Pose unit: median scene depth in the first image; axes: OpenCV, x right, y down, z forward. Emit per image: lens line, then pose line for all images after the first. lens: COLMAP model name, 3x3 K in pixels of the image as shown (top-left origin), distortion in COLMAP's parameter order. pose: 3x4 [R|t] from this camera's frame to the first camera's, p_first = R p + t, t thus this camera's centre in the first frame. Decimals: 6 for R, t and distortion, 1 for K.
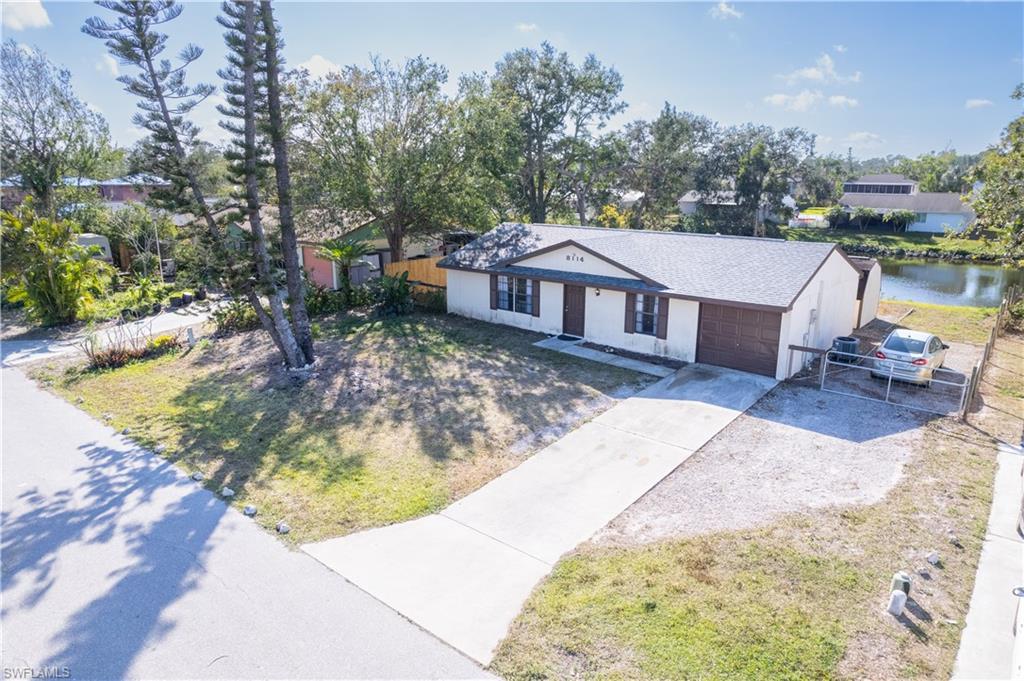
lens RADIAL K [[640.8, 0, 510.9], [0, 640.8, 343.0], [0, 0, 1]] dist [-0.041870, 0.013853]
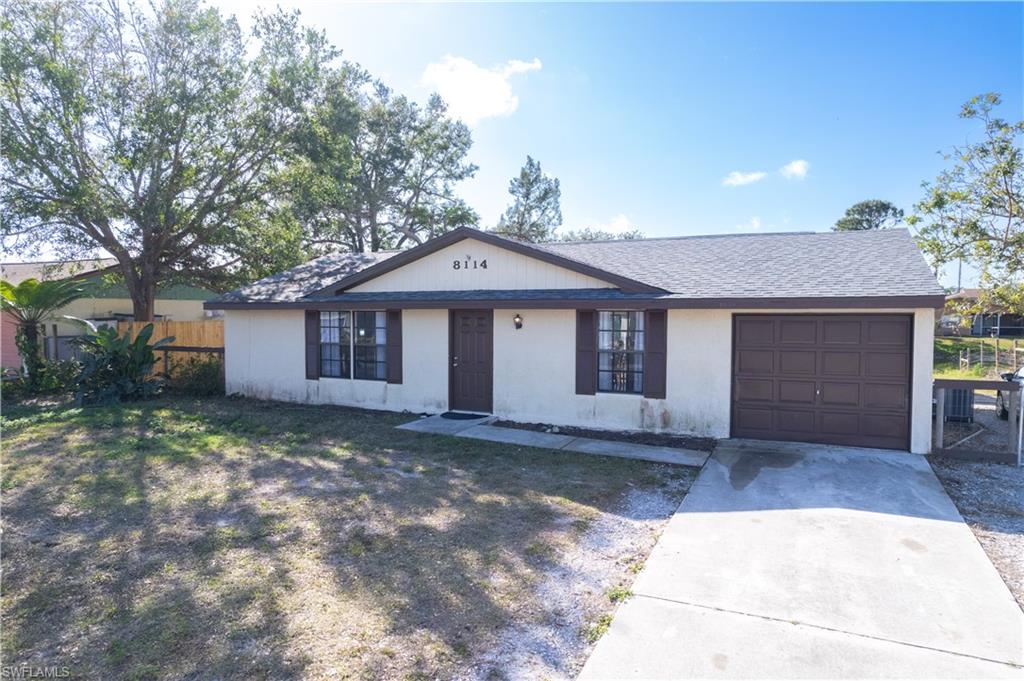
lens RADIAL K [[640.8, 0, 506.3], [0, 640.8, 343.3], [0, 0, 1]] dist [-0.041870, 0.013853]
pose [[0.963061, -0.009213, 0.269126, -0.017267], [0.065312, 0.977565, -0.200253, 0.045106], [-0.261243, 0.210433, 0.942056, 0.532426]]
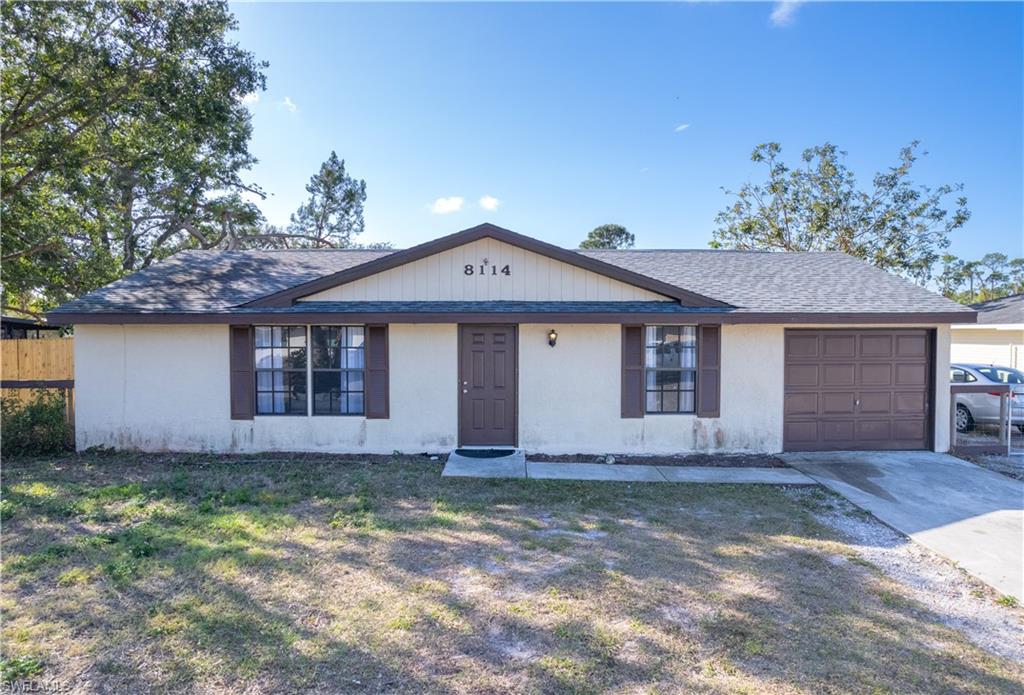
lens RADIAL K [[661.8, 0, 511.9], [0, 661.8, 339.2], [0, 0, 1]] dist [-0.043177, 0.019614]
pose [[0.744436, -0.008519, 0.667640, -0.211101], [0.168295, 0.970028, -0.175276, -0.001063], [-0.646136, 0.242842, 0.723558, 0.709802]]
